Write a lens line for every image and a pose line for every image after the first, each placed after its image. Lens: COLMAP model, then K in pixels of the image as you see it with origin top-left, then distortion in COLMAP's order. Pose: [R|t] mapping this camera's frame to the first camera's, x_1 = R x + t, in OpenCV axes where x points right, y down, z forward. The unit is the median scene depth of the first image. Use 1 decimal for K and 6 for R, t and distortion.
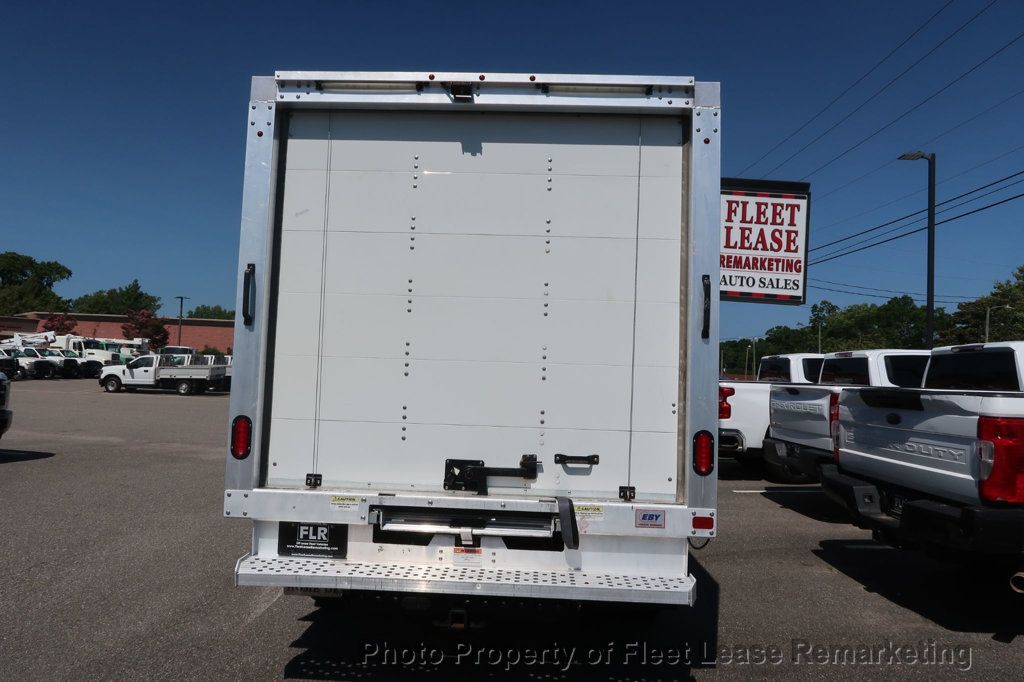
lens RADIAL K [[714.4, 0, 508.2], [0, 714.4, 337.8], [0, 0, 1]] dist [-0.026507, 0.014141]
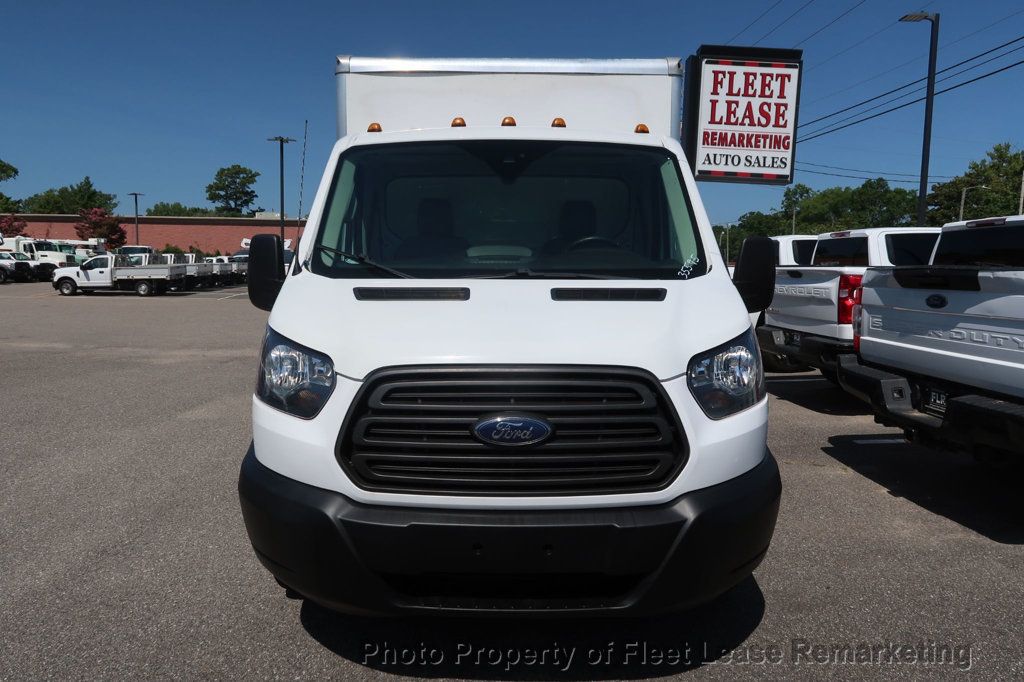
lens RADIAL K [[714.4, 0, 508.7], [0, 714.4, 341.0], [0, 0, 1]] dist [-0.026507, 0.014141]
pose [[0.998971, -0.027434, 0.036128, -0.000825], [0.021527, 0.987710, 0.154809, 0.016215], [-0.039931, -0.153872, 0.987284, 0.153479]]
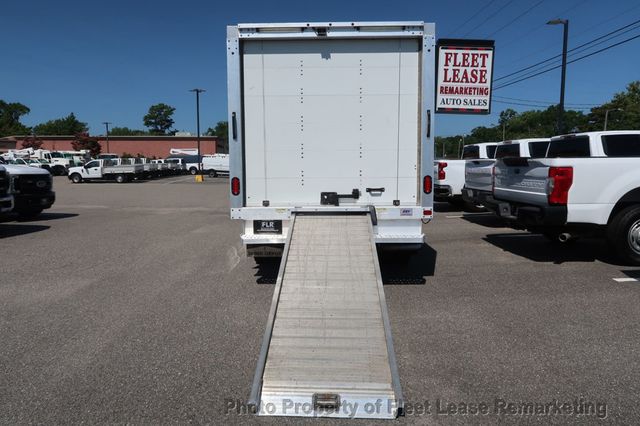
lens RADIAL K [[446.5, 0, 317.2], [0, 446.5, 210.3], [0, 0, 1]] dist [-0.026507, 0.014141]
pose [[0.999098, -0.041056, 0.010847, -0.071735], [0.038873, 0.987067, 0.155527, -0.002062], [-0.017092, -0.154965, 0.987772, -0.296890]]
